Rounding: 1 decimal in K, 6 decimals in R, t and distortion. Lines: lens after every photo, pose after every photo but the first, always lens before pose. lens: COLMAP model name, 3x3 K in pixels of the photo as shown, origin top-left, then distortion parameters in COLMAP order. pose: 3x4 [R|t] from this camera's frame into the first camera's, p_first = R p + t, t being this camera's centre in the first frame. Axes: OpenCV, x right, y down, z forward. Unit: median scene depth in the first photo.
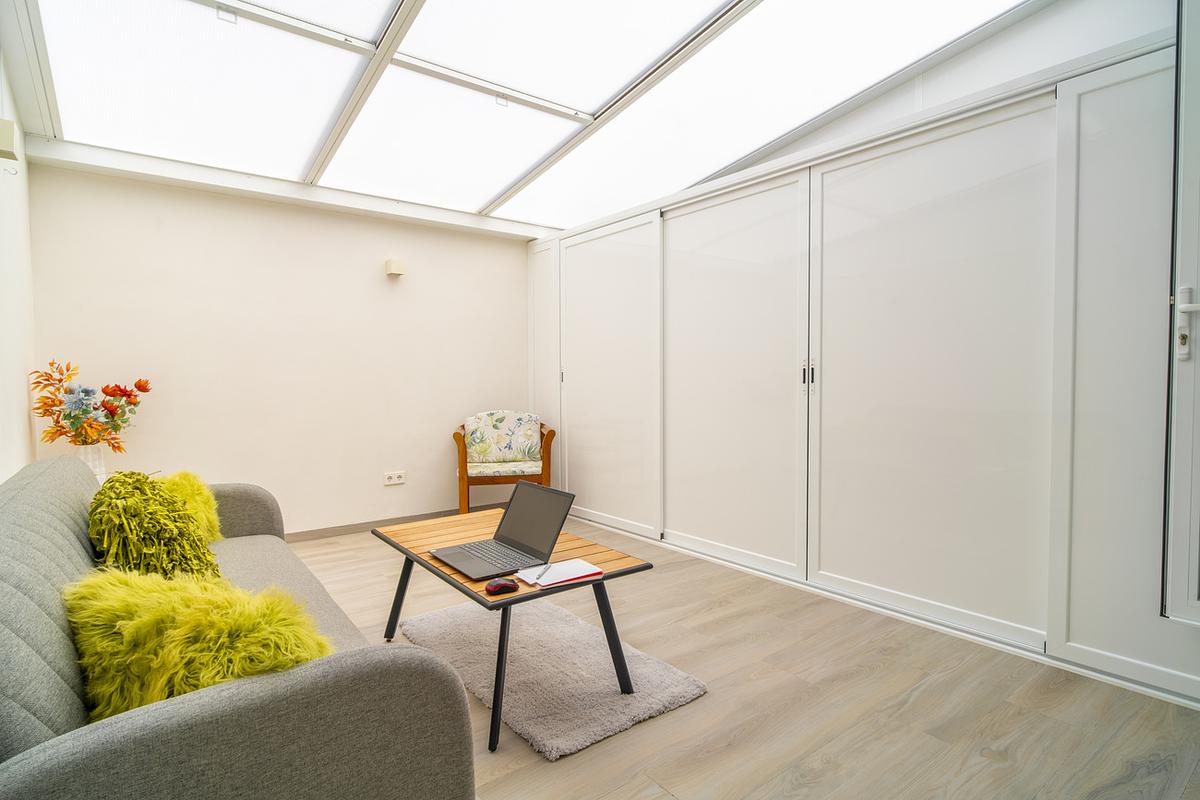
lens RADIAL K [[612.5, 0, 600.0], [0, 612.5, 400.0], [0, 0, 1]] dist [0.002086, 0.000540]
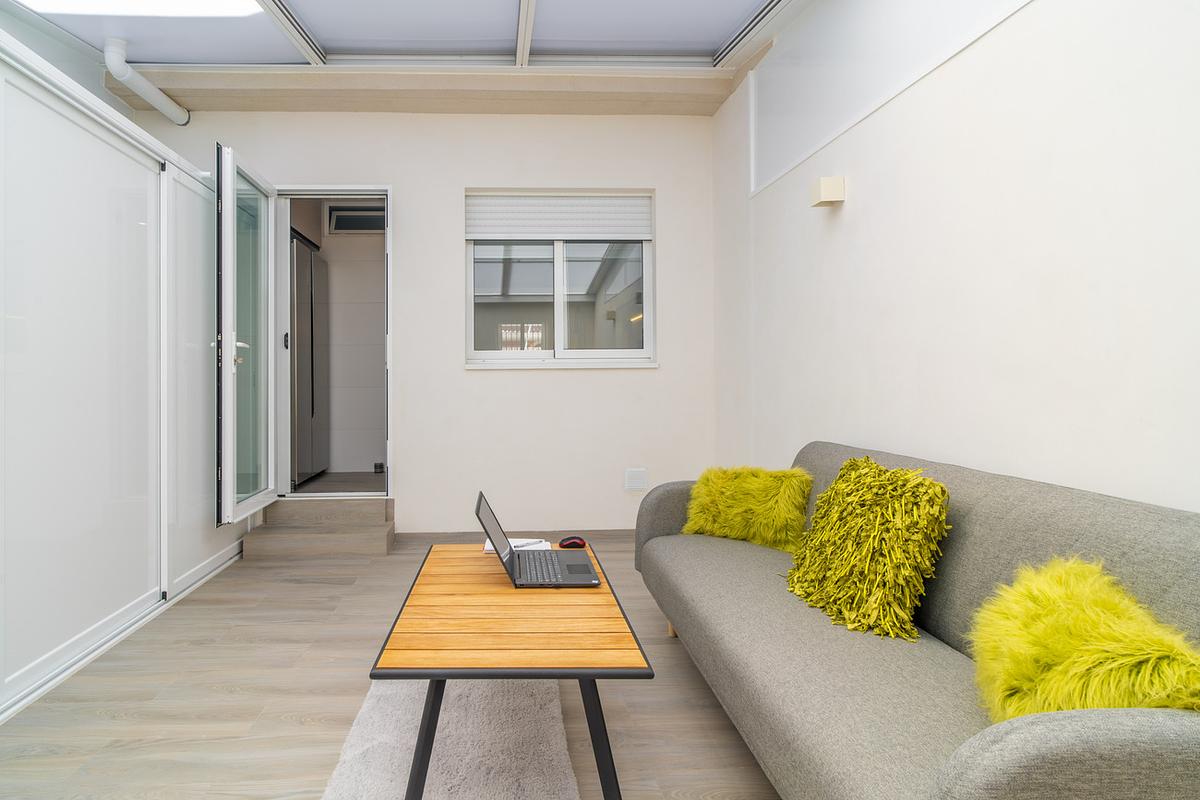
lens RADIAL K [[612.5, 0, 600.0], [0, 612.5, 400.0], [0, 0, 1]] dist [0.002086, 0.000540]
pose [[-0.890370, -0.006567, 0.455190, -0.628951], [0.011779, 0.999229, 0.037456, -0.040228], [-0.455085, 0.038712, -0.889606, 1.637559]]
